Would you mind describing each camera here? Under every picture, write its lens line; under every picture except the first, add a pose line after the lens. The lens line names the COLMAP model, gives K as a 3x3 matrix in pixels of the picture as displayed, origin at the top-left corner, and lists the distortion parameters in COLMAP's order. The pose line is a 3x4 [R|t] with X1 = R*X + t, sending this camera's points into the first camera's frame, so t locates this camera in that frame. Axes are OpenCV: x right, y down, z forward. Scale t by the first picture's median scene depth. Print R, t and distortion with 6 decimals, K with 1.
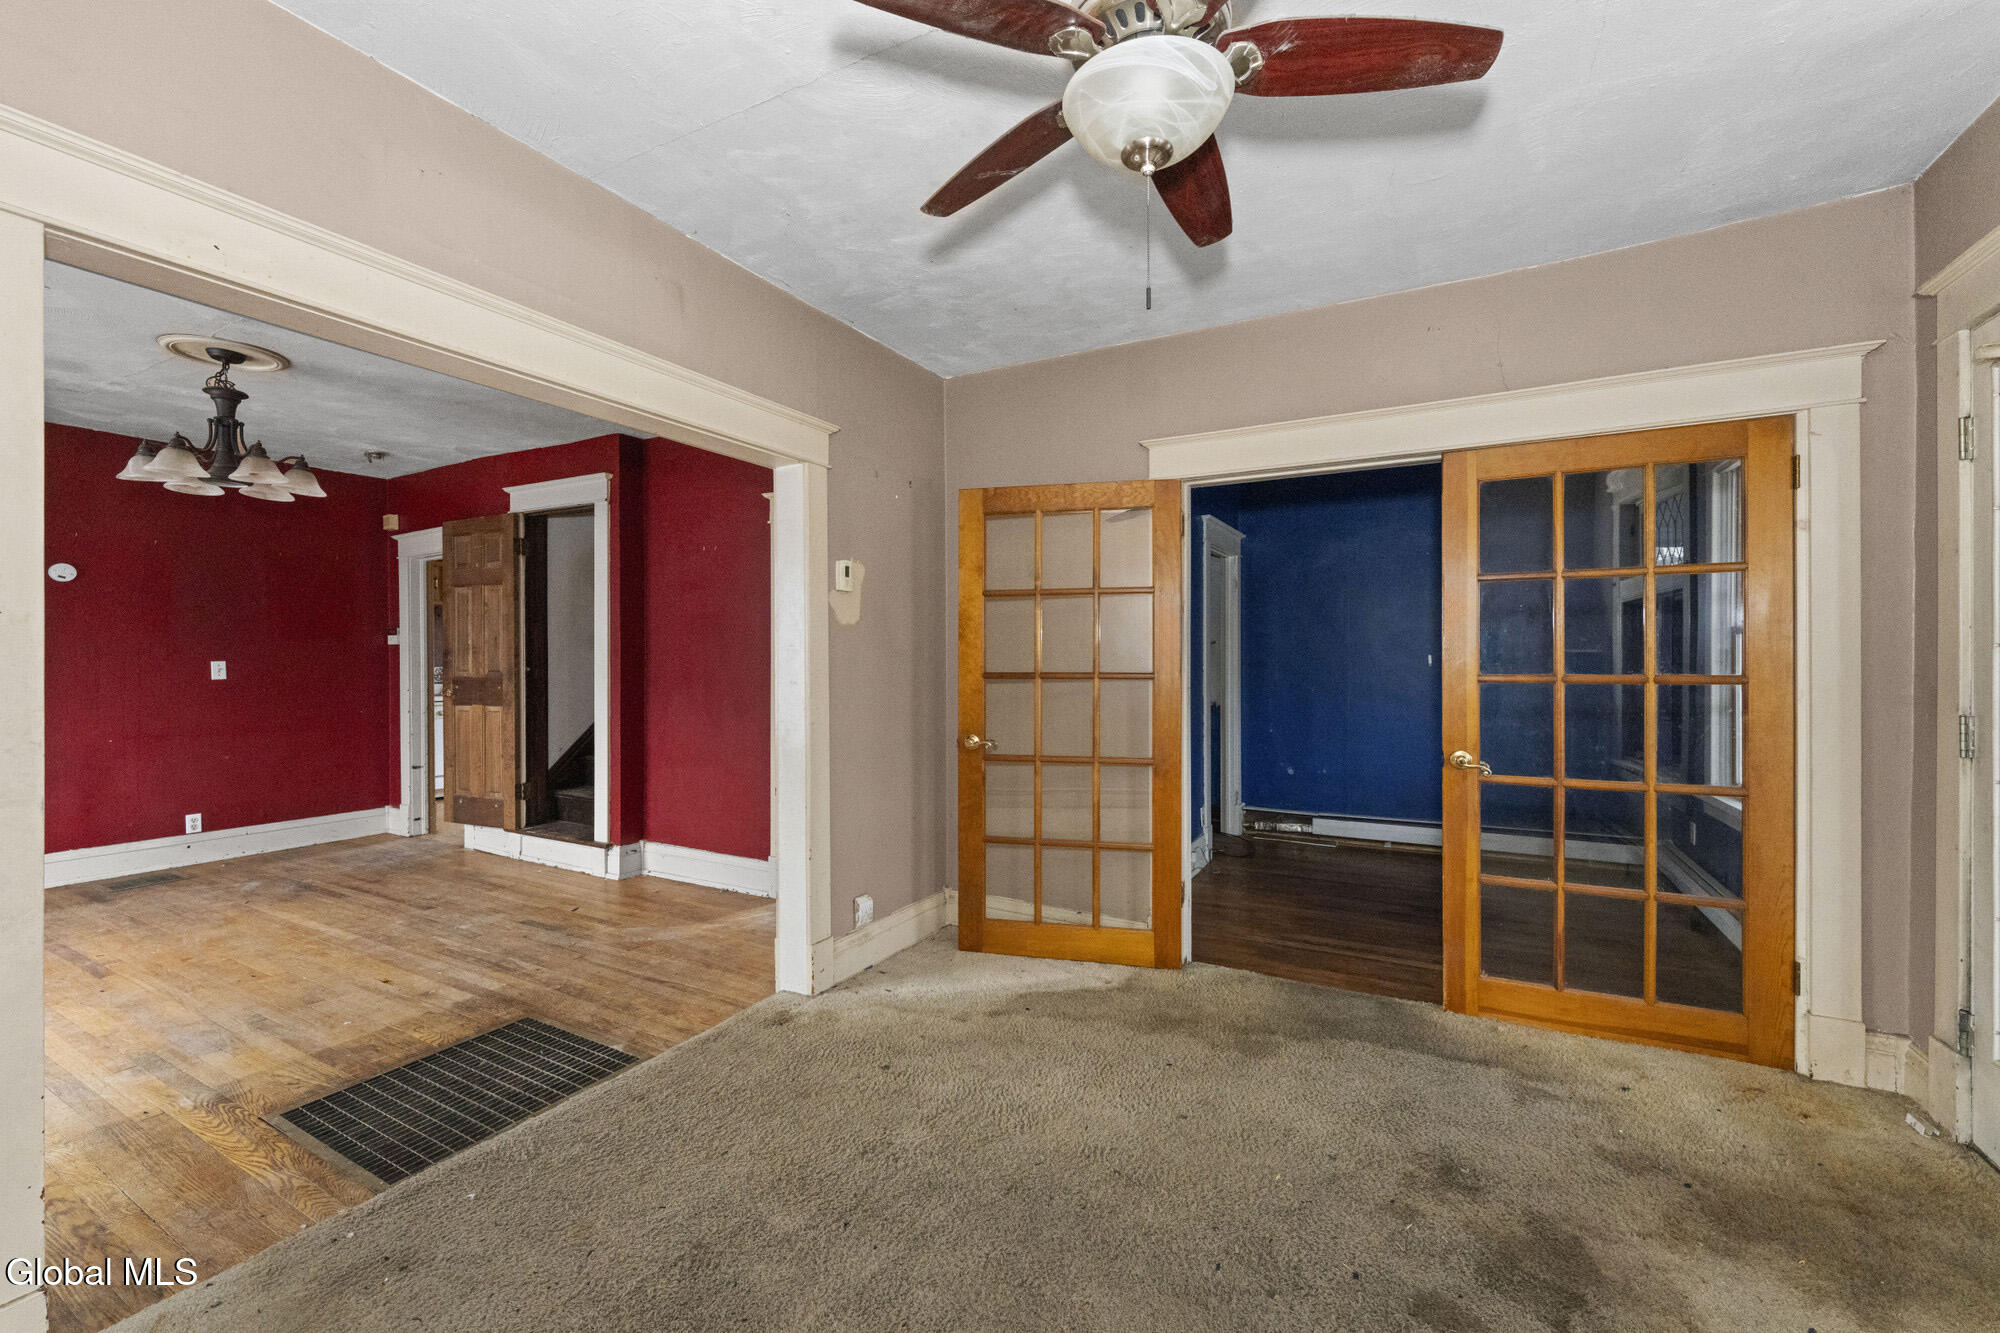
lens RADIAL K [[819.3, 0, 999.6], [0, 819.3, 660.0], [0, 0, 1]] dist [0.000009, -0.000011]
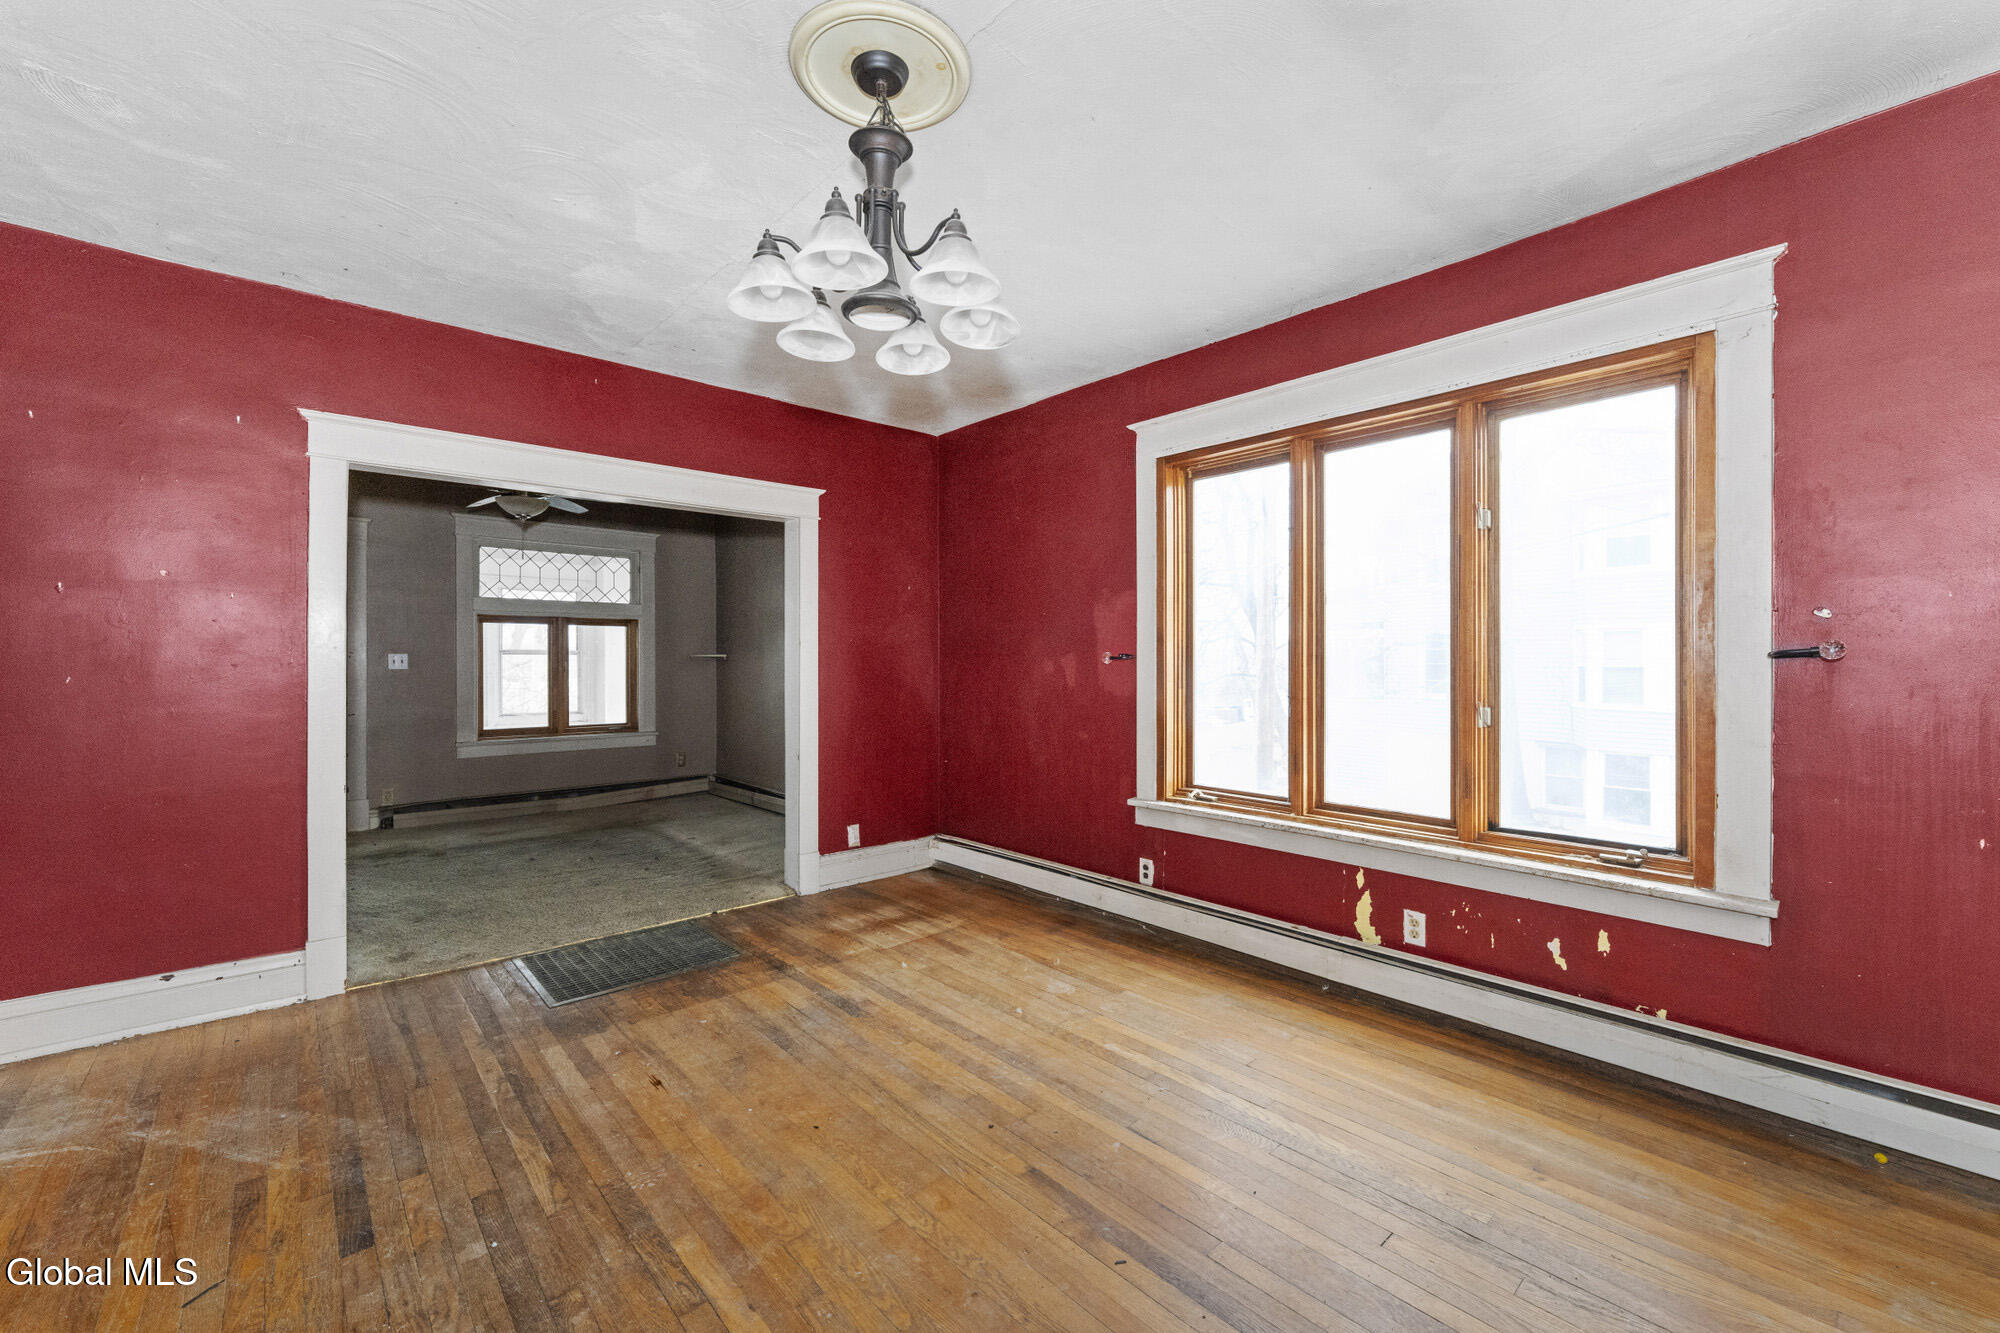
lens RADIAL K [[799.4, 0, 995.8], [0, 799.4, 663.4], [0, 0, 1]] dist [-0.001689, -0.000208]
pose [[-0.943738, 0.001543, 0.330691, -0.814045], [0.002370, 0.999995, 0.002098, 0.006446], [-0.330686, 0.002764, -0.943737, 1.006663]]
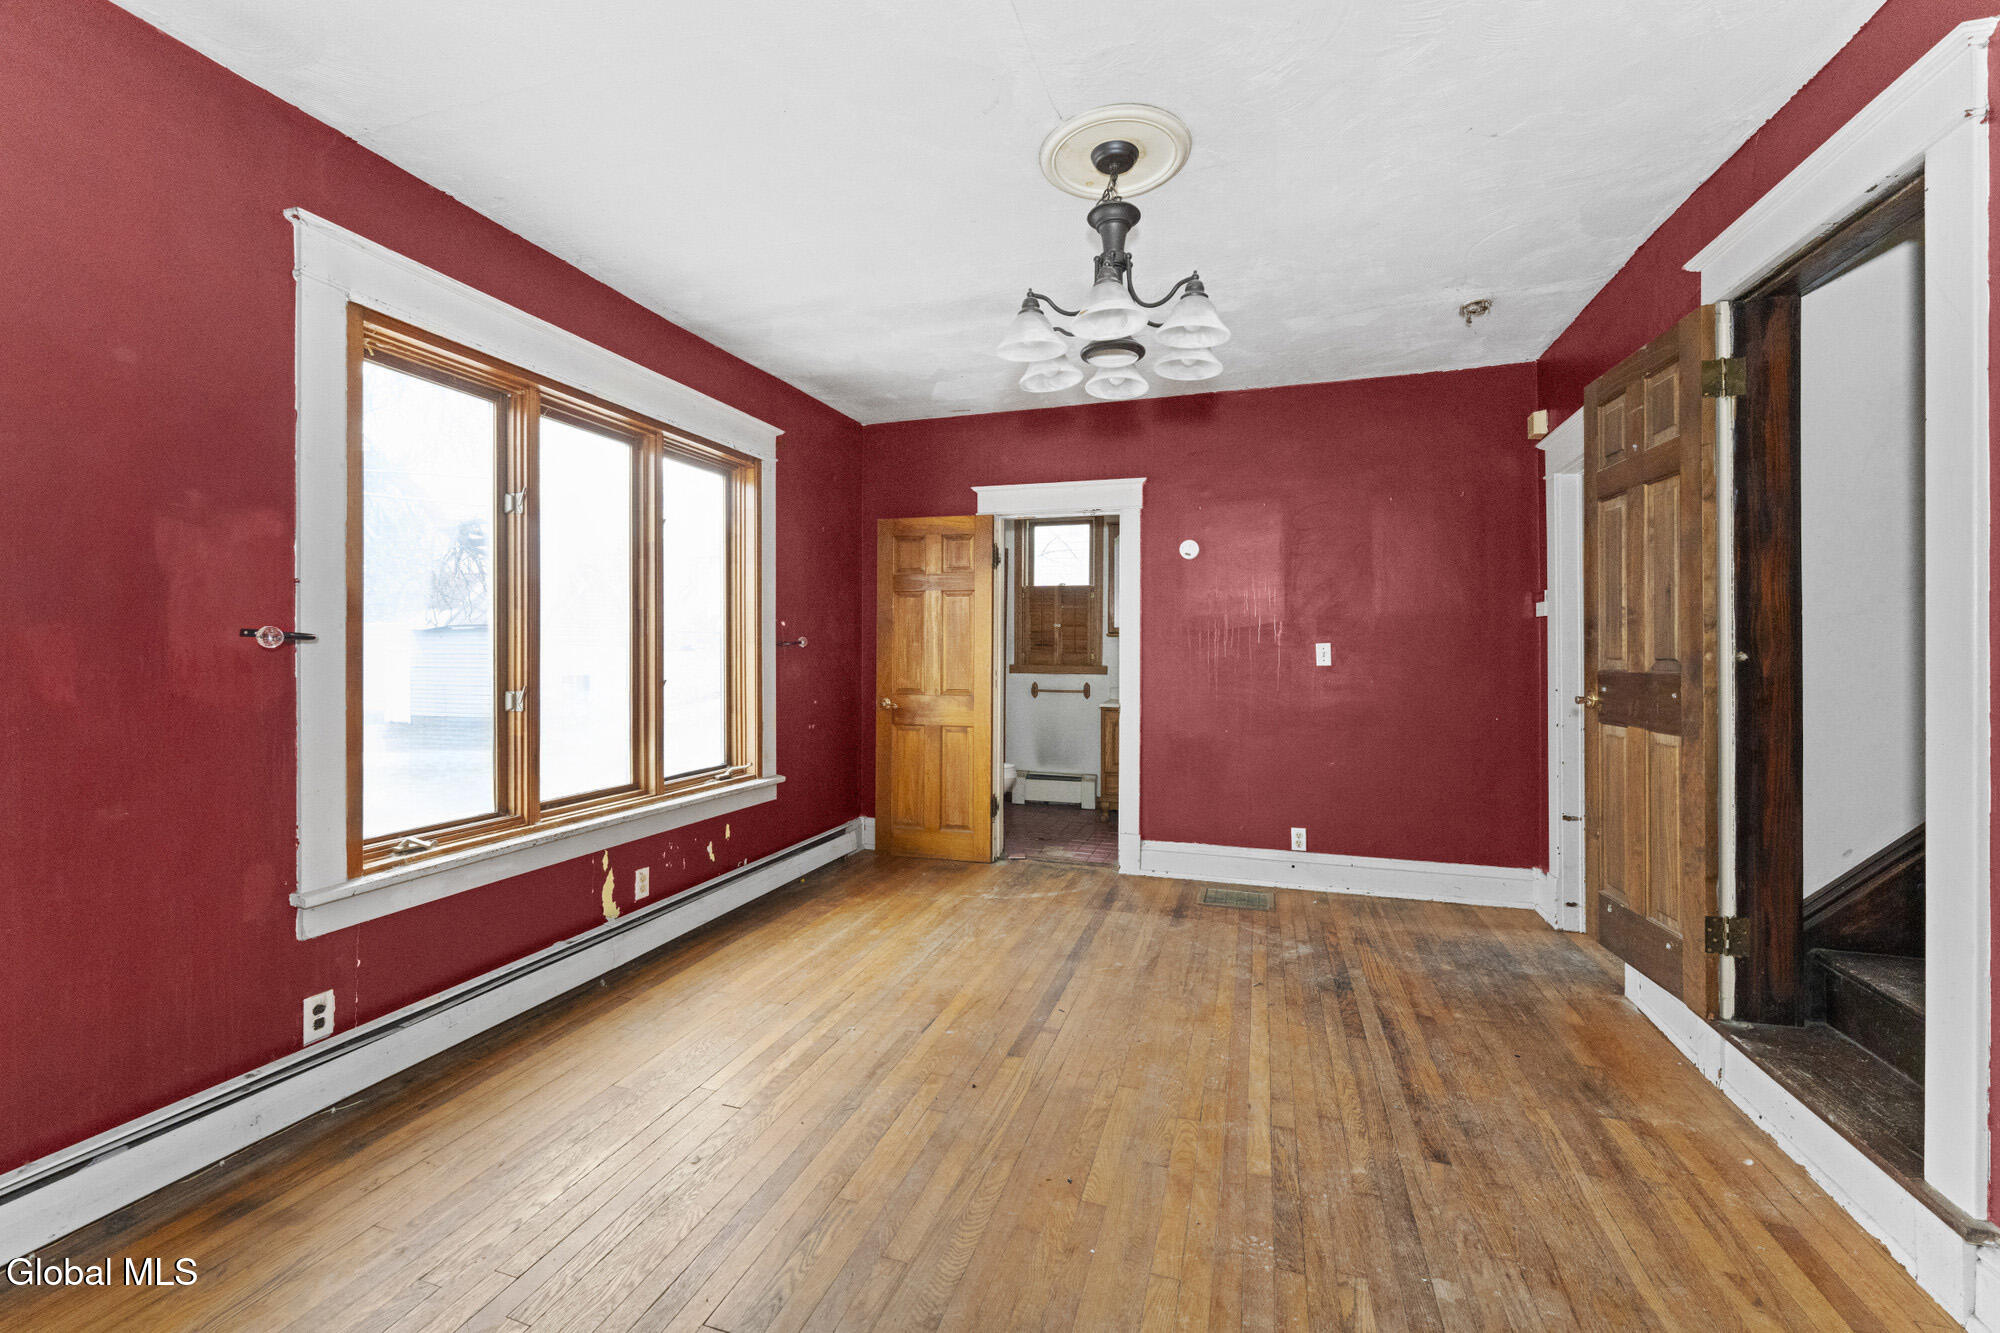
lens RADIAL K [[815.2, 0, 996.4], [0, 815.2, 647.4], [0, 0, 1]] dist [-0.000389, -0.000332]
pose [[0.188145, -0.001776, -0.982140, -0.230671], [-0.002604, 0.999994, -0.002307, 0.008232], [0.982138, 0.002992, 0.188140, 0.542237]]
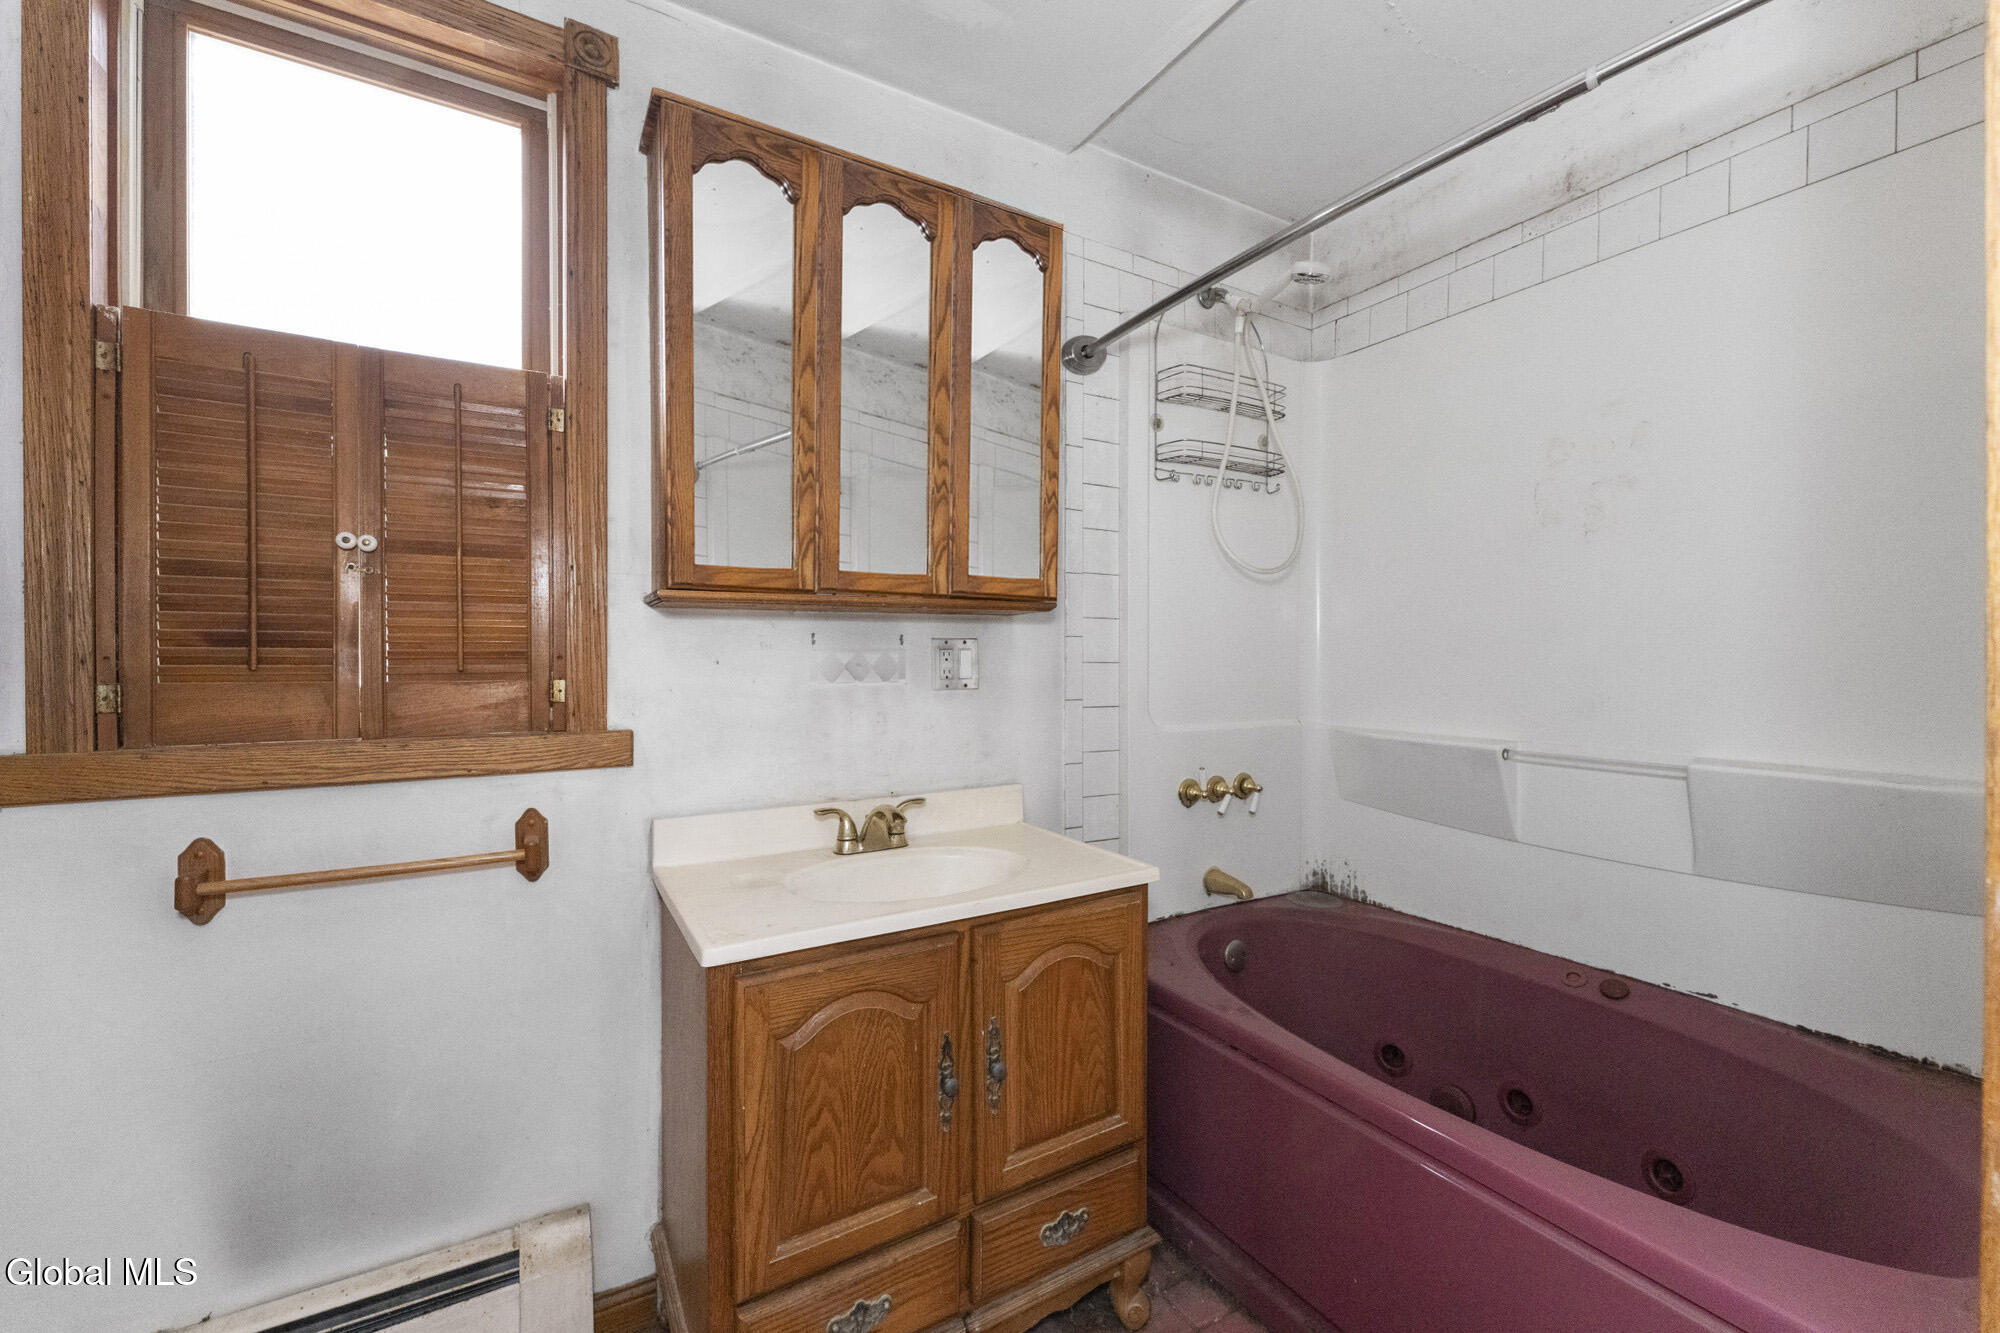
lens RADIAL K [[815.2, 0, 996.4], [0, 815.2, 647.4], [0, 0, 1]] dist [-0.000389, -0.000332]
pose [[0.864415, -0.000436, -0.502780, -1.129950], [0.001886, 0.999995, 0.002375, 0.003443], [0.502776, -0.003001, 0.864411, 0.748354]]
